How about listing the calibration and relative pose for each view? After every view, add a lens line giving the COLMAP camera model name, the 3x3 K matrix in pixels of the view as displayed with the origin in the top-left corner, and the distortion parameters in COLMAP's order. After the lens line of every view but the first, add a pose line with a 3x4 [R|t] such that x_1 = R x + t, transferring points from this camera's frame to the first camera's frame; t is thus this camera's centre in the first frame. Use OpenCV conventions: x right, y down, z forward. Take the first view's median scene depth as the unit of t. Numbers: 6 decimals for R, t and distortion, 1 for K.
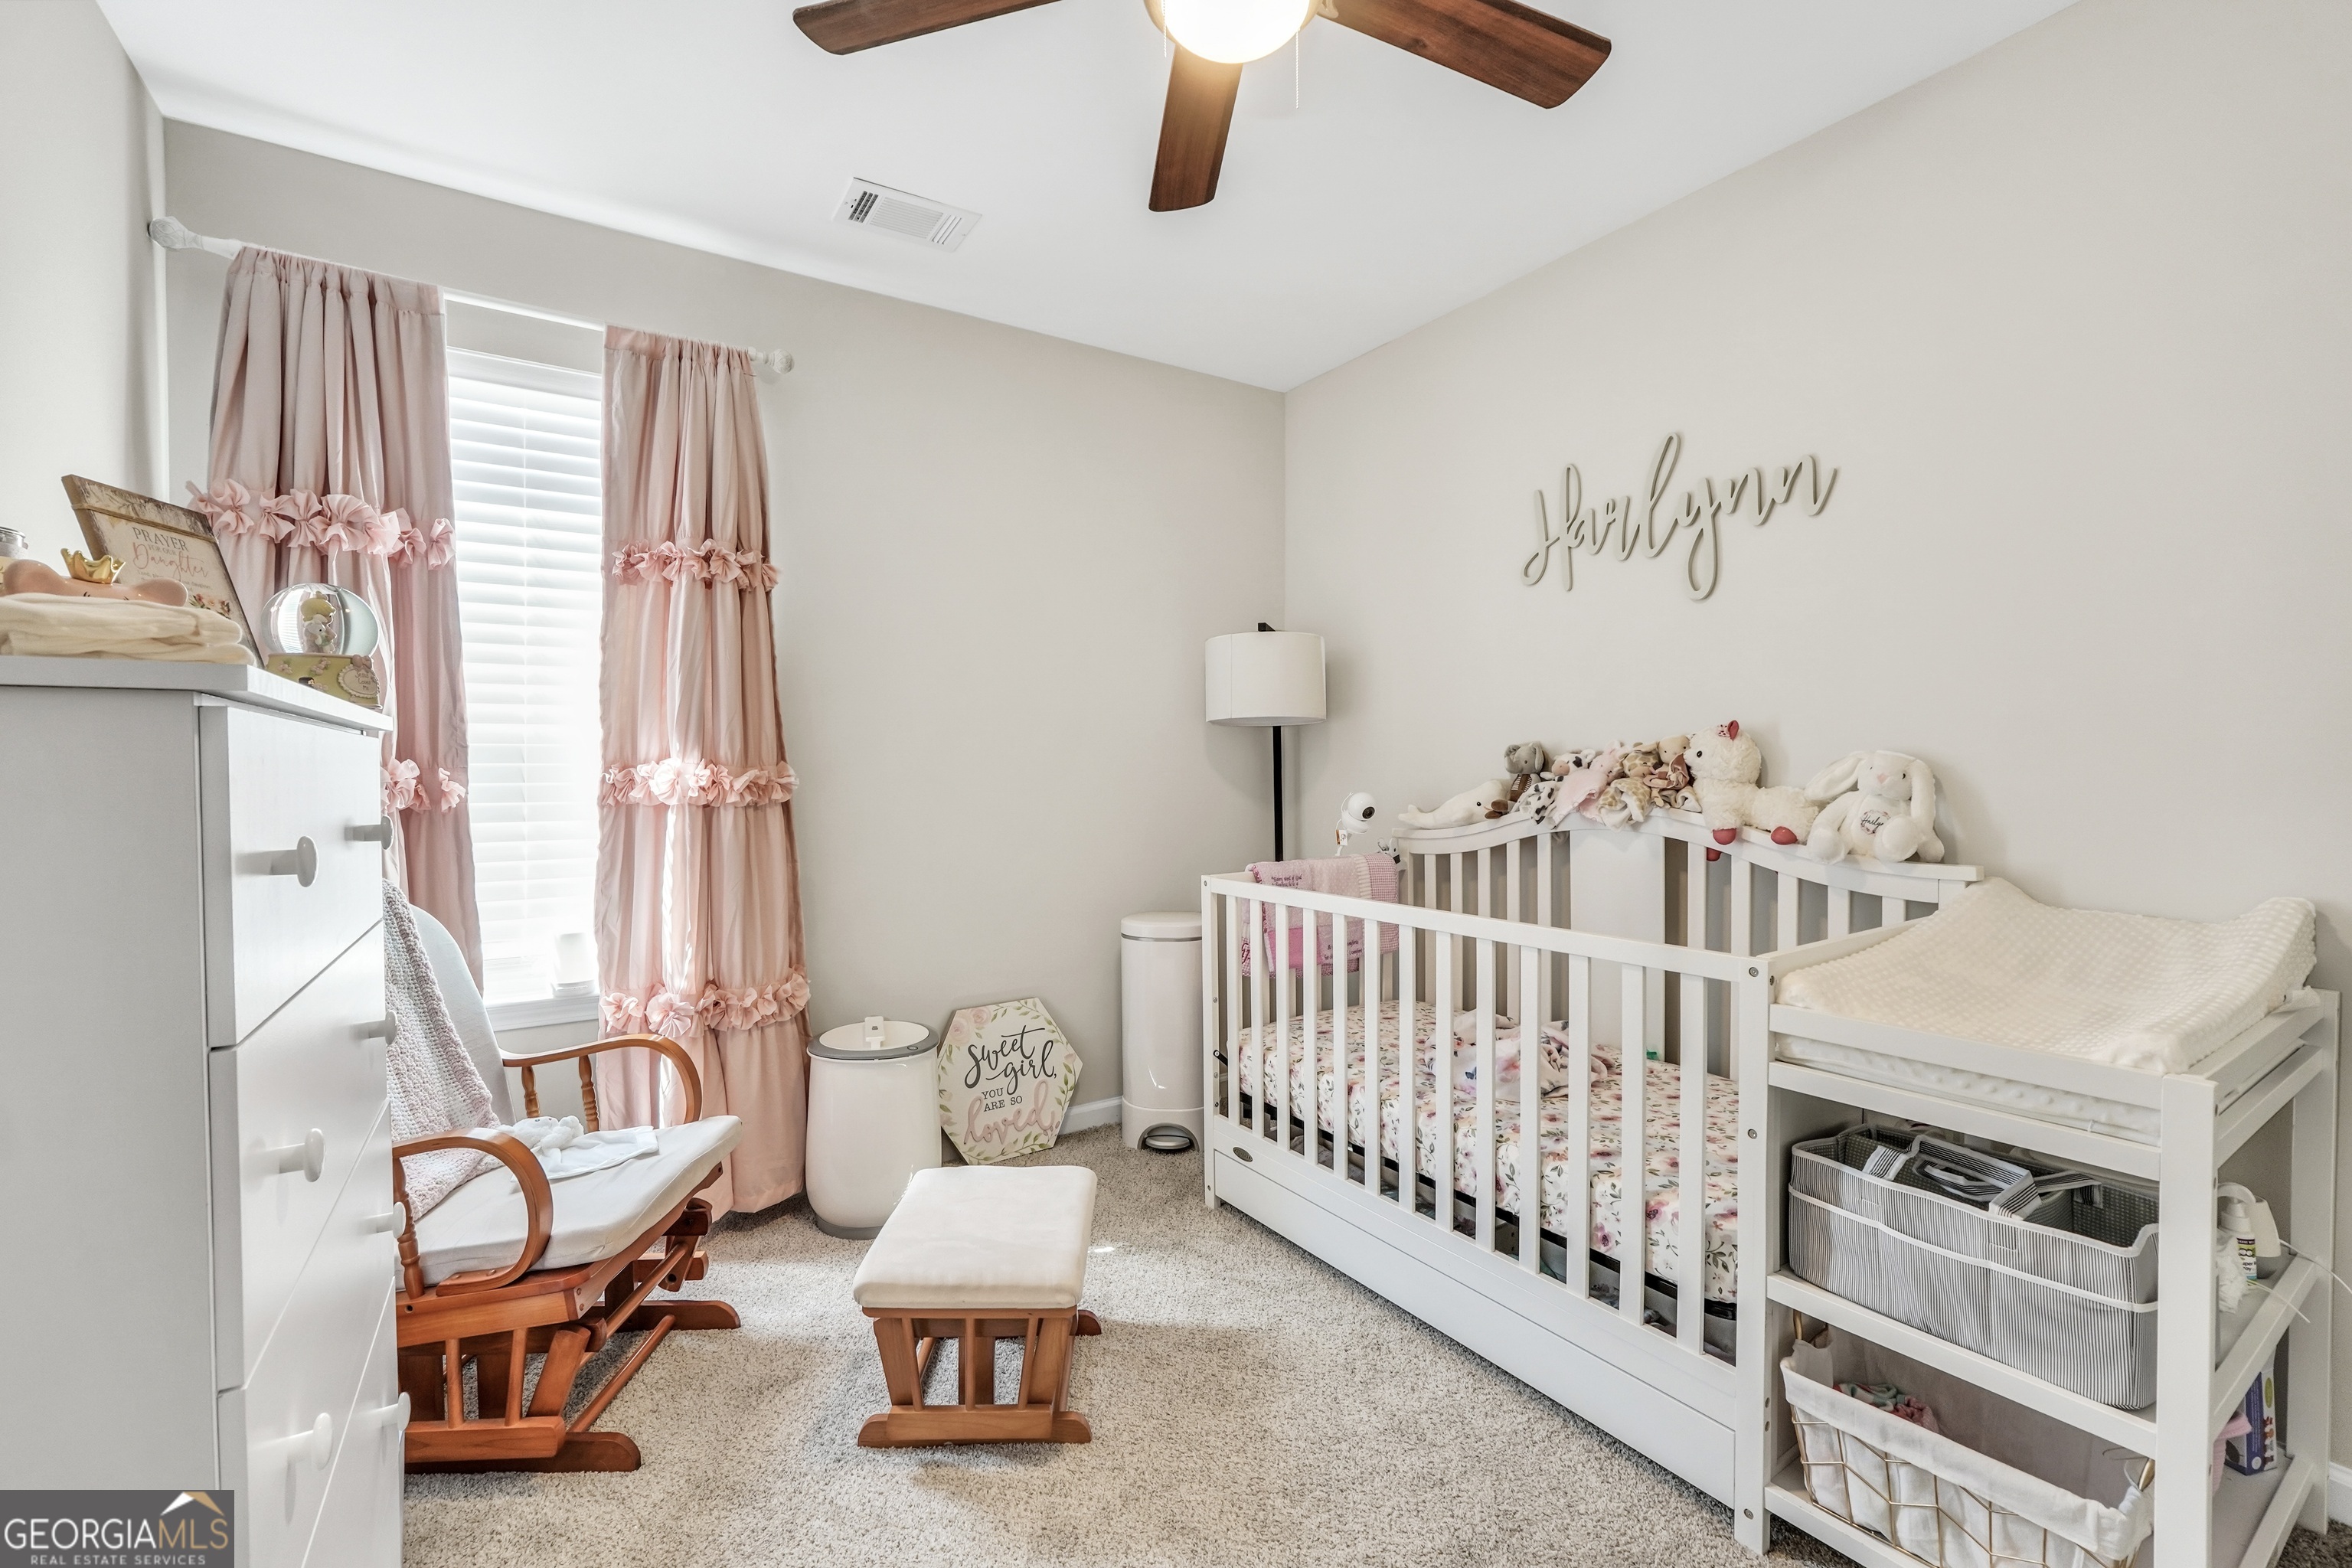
lens RADIAL K [[999.8, 0, 1159.7], [0, 999.8, 783.7], [0, 0, 1]] dist [-0.018537, 0.007371]
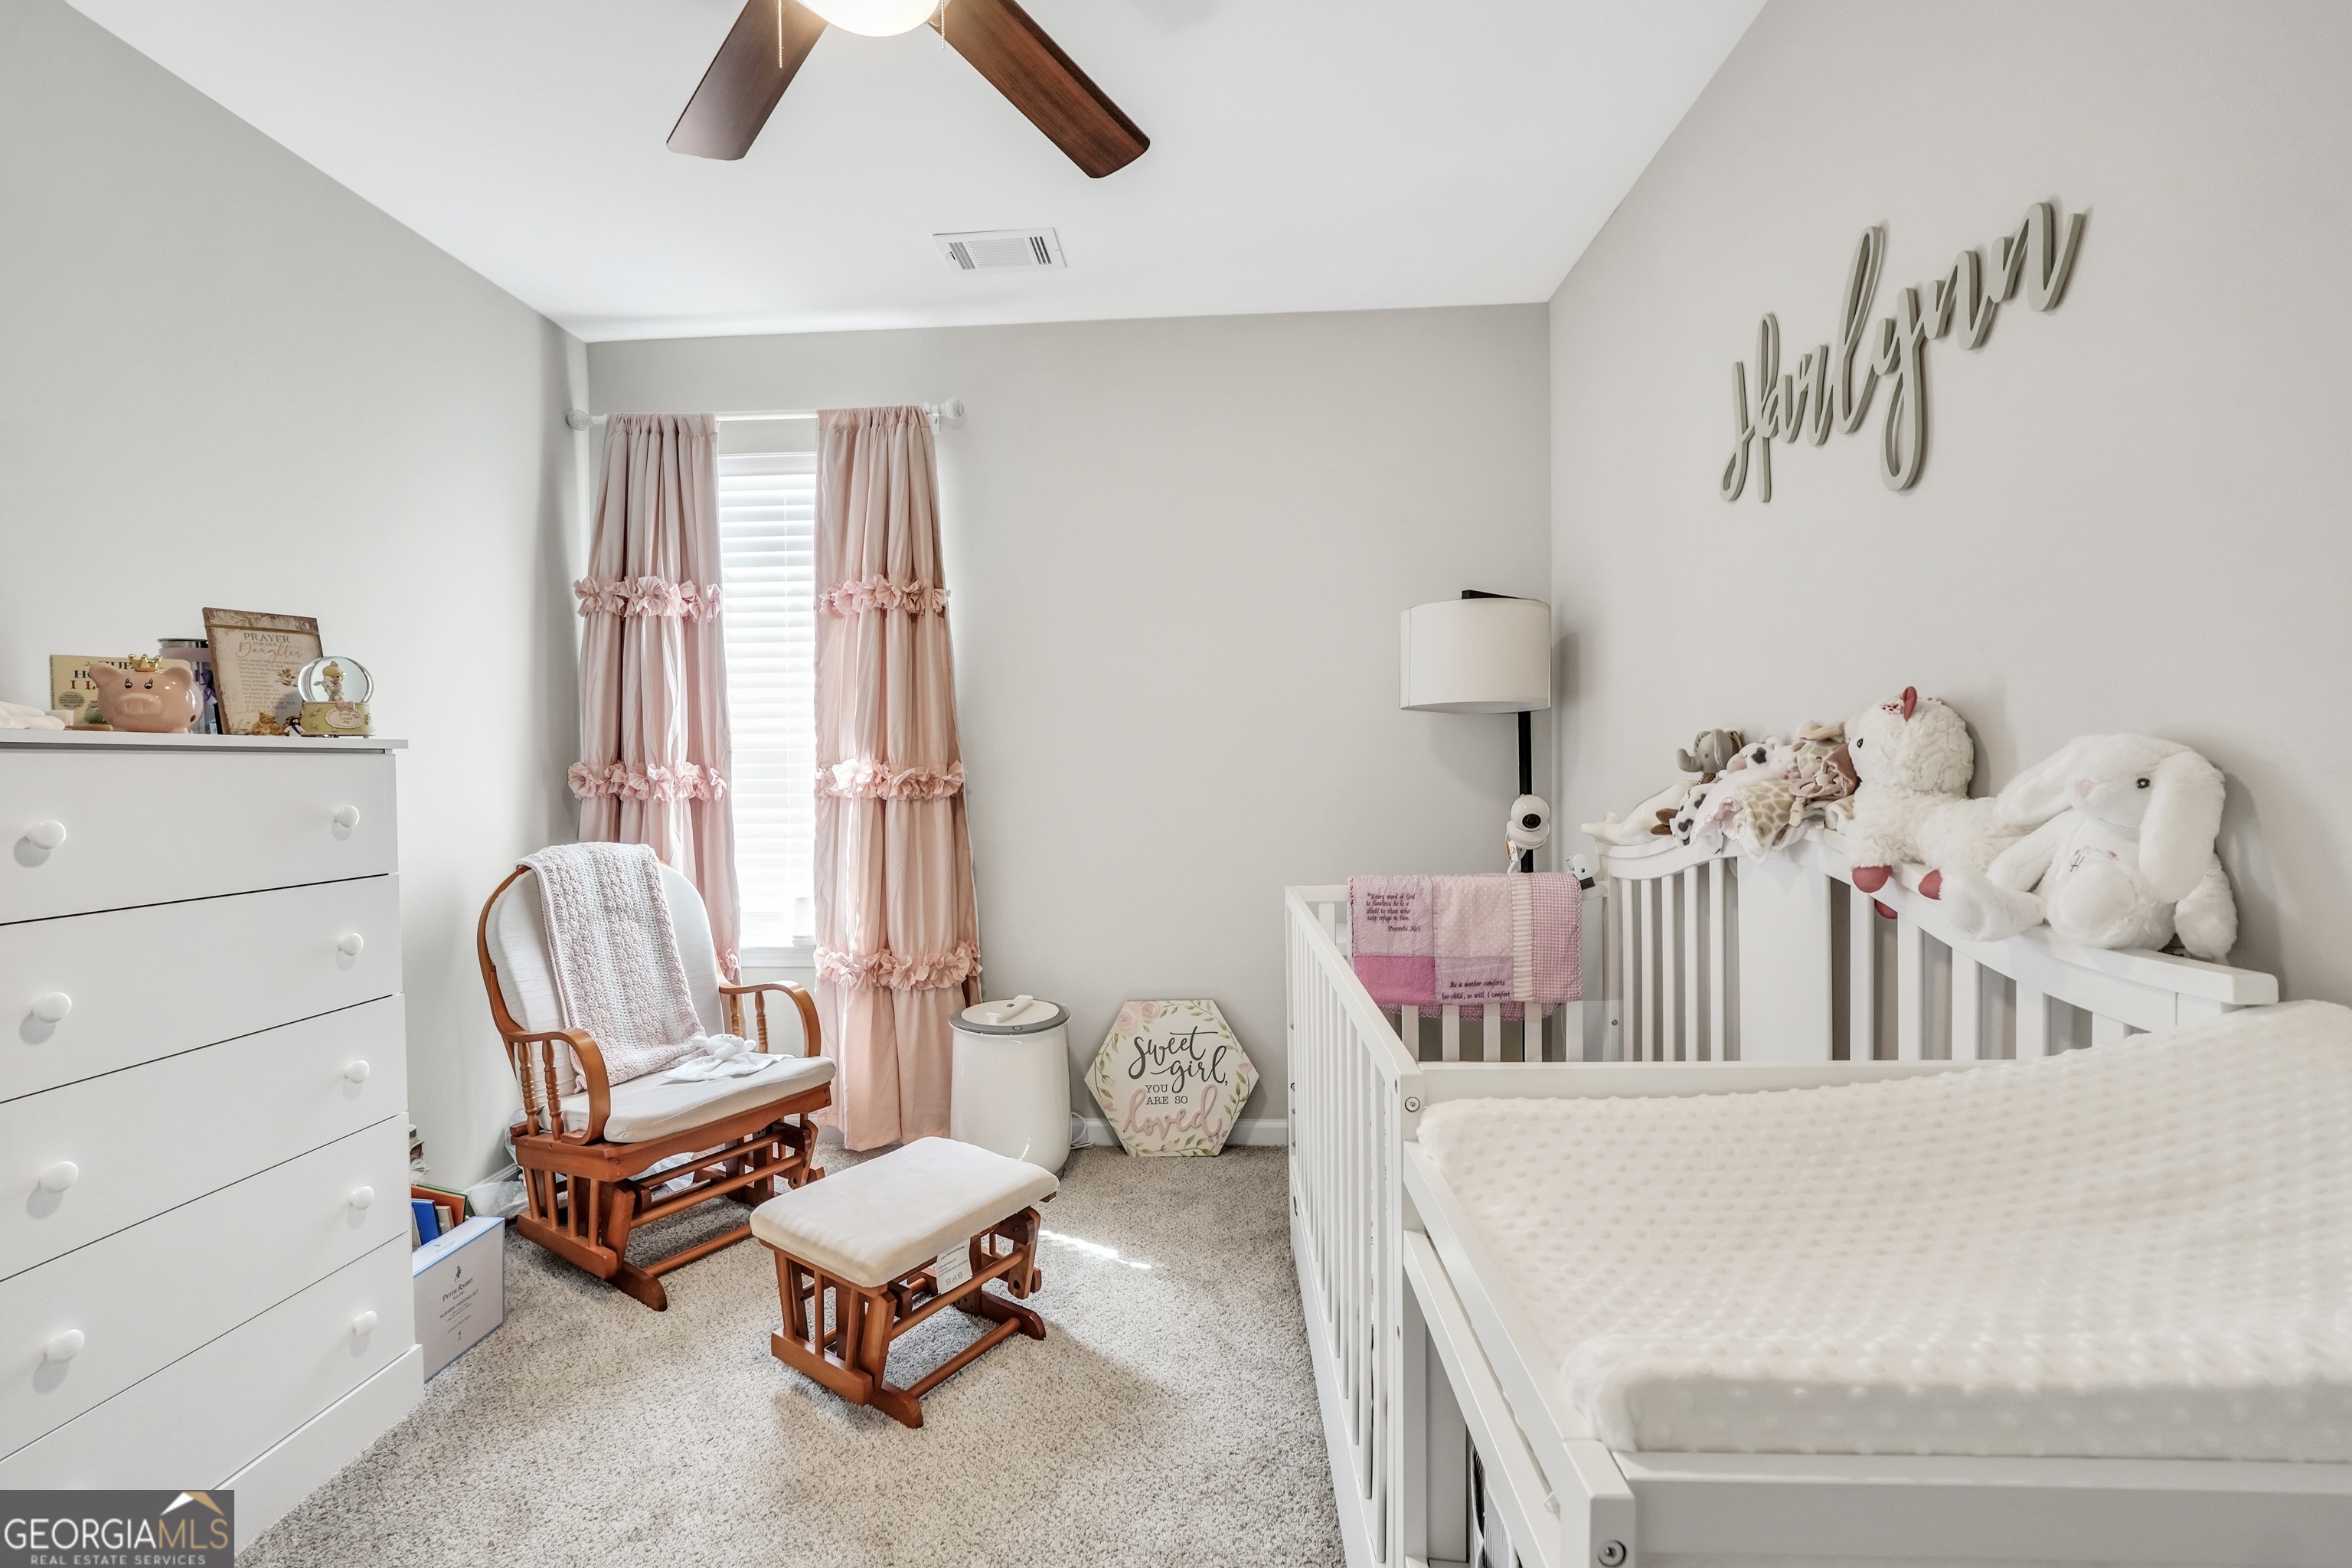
lens RADIAL K [[999.8, 0, 1159.7], [0, 999.8, 783.7], [0, 0, 1]] dist [-0.018537, 0.007371]
pose [[0.809660, 0.008542, -0.586837, 0.528497], [-0.002334, 0.999933, 0.011336, -0.010265], [0.586895, -0.007809, 0.809625, 0.235505]]
